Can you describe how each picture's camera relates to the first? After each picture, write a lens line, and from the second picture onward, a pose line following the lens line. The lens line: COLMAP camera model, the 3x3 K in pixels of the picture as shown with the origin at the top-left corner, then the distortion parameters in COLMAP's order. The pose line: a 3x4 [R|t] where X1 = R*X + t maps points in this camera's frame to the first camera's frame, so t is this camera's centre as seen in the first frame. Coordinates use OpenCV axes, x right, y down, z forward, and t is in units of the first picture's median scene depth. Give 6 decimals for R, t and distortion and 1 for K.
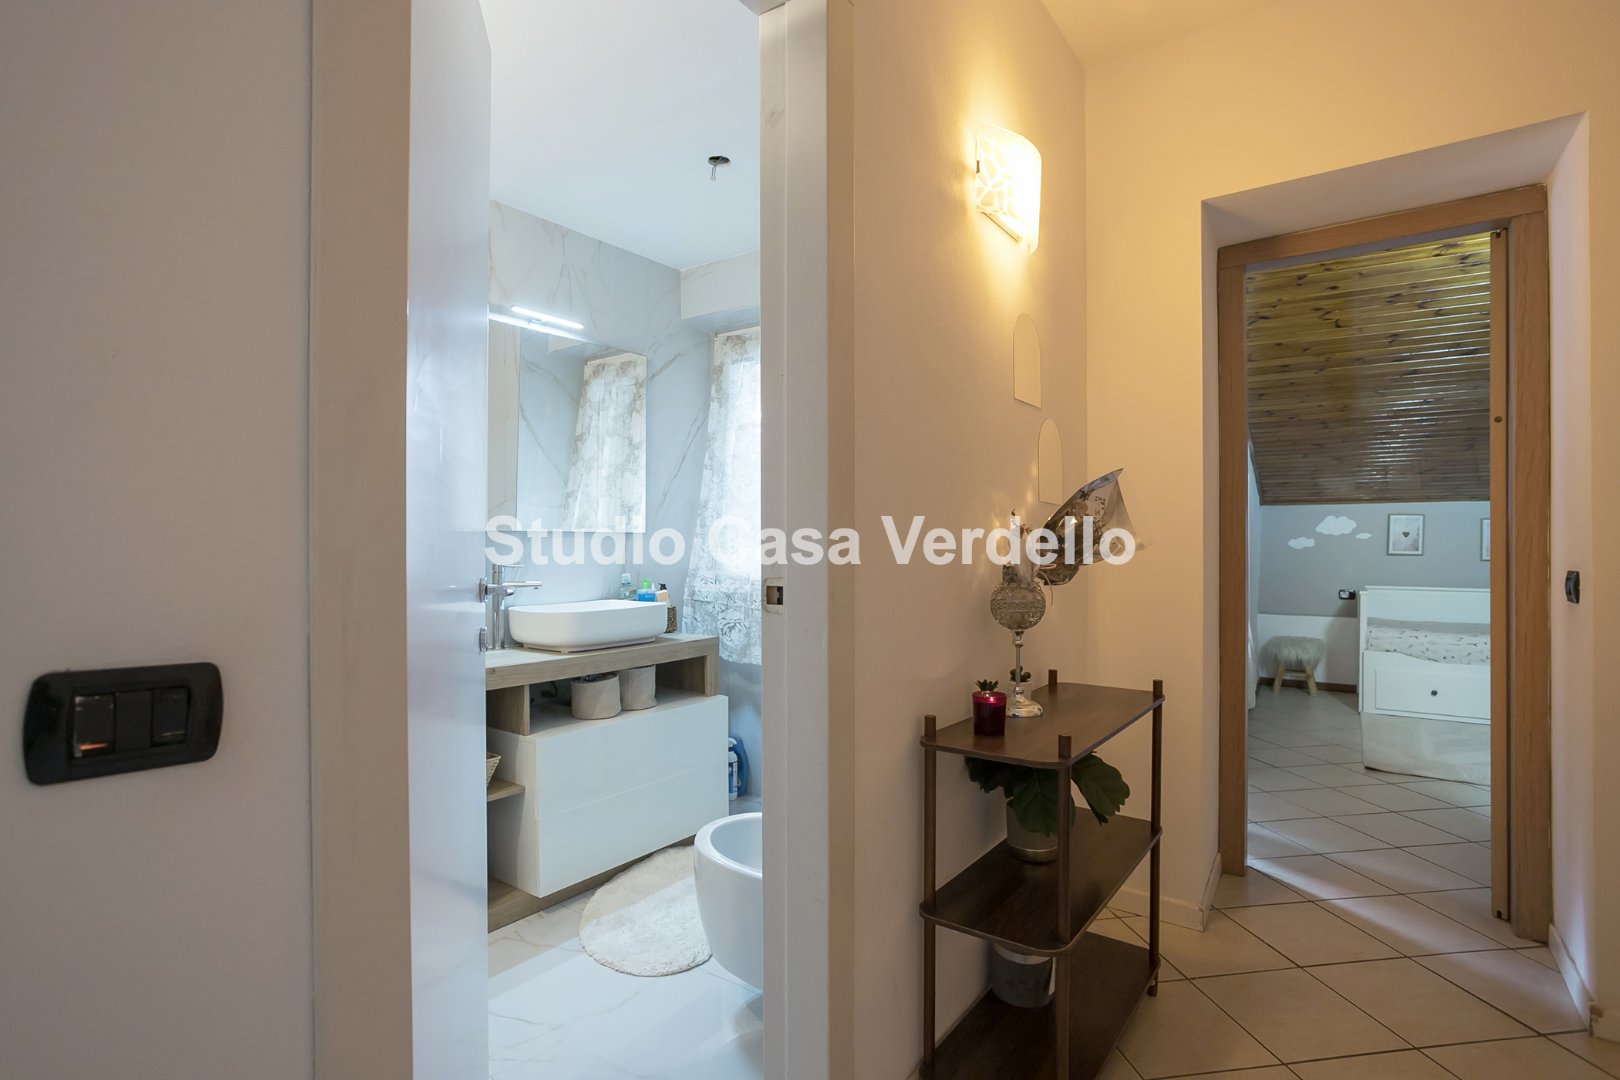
lens RADIAL K [[819.9, 0, 810.0], [0, 819.9, 540.0], [0, 0, 1]] dist [-0.000519, -0.000112]
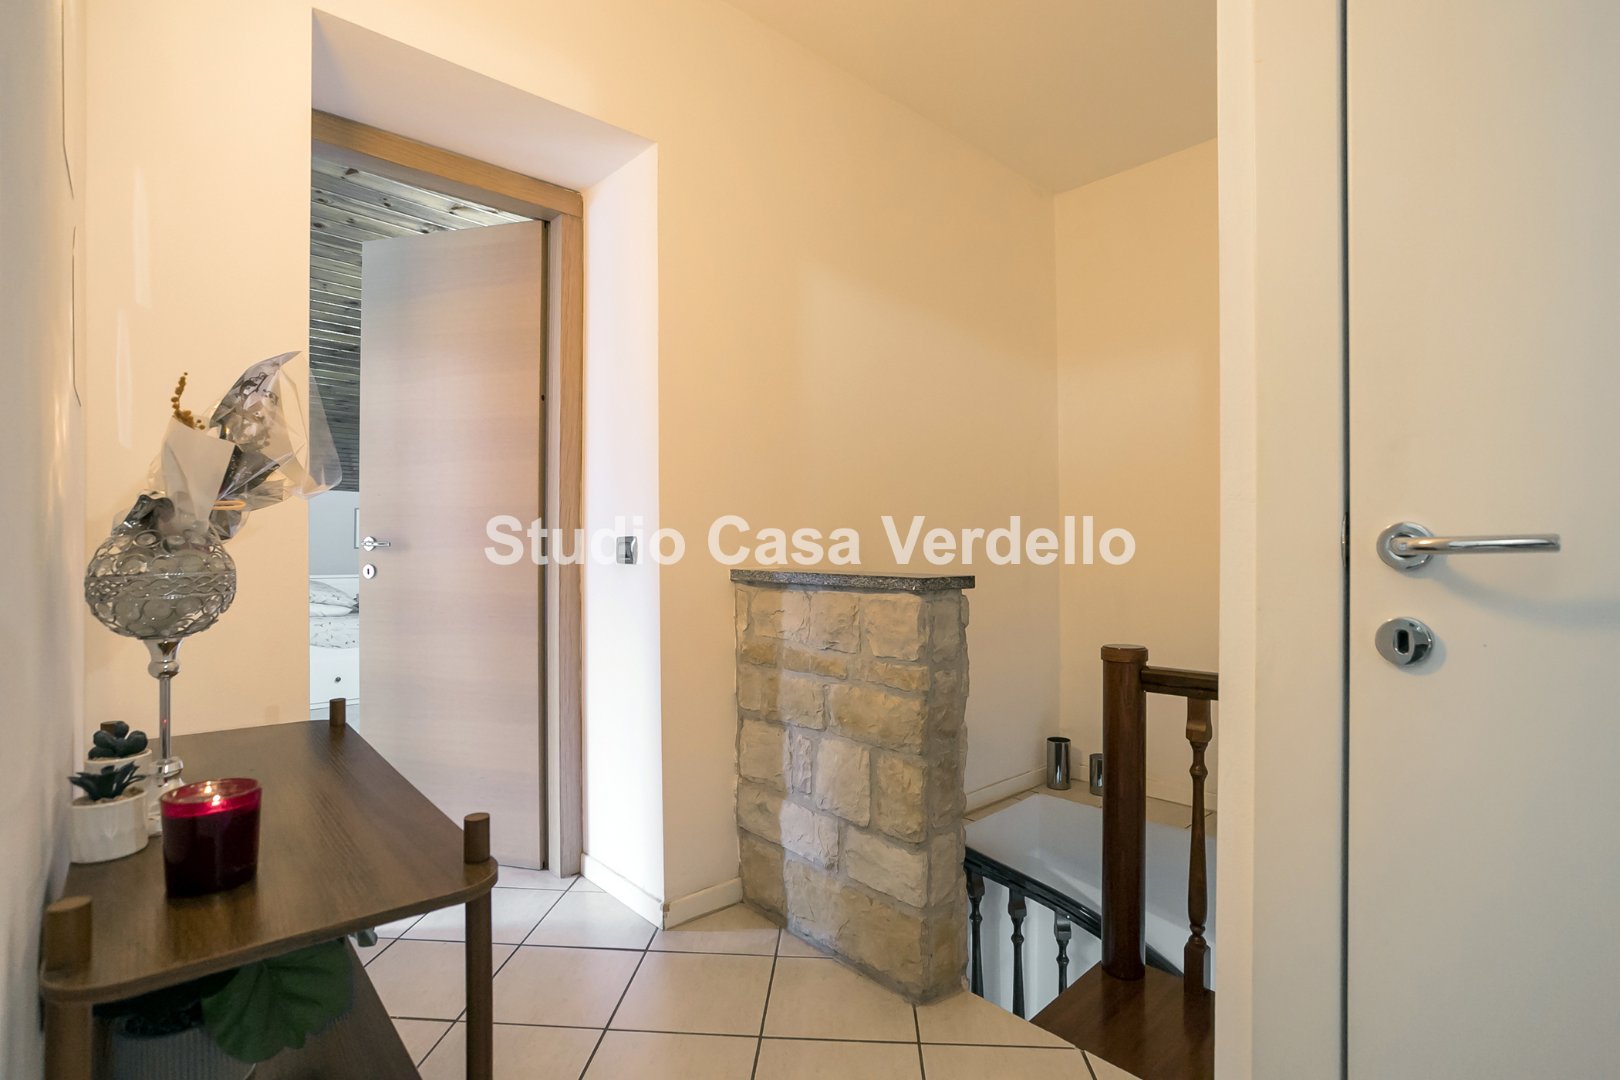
lens RADIAL K [[793.4, 0, 810.0], [0, 793.4, 540.0], [0, 0, 1]] dist [-0.001232, -0.000071]
pose [[0.239607, 0.007679, 0.970840, -0.075628], [-0.003639, 0.999969, -0.007012, 0.044490], [-0.970863, -0.001853, 0.239628, 0.435692]]
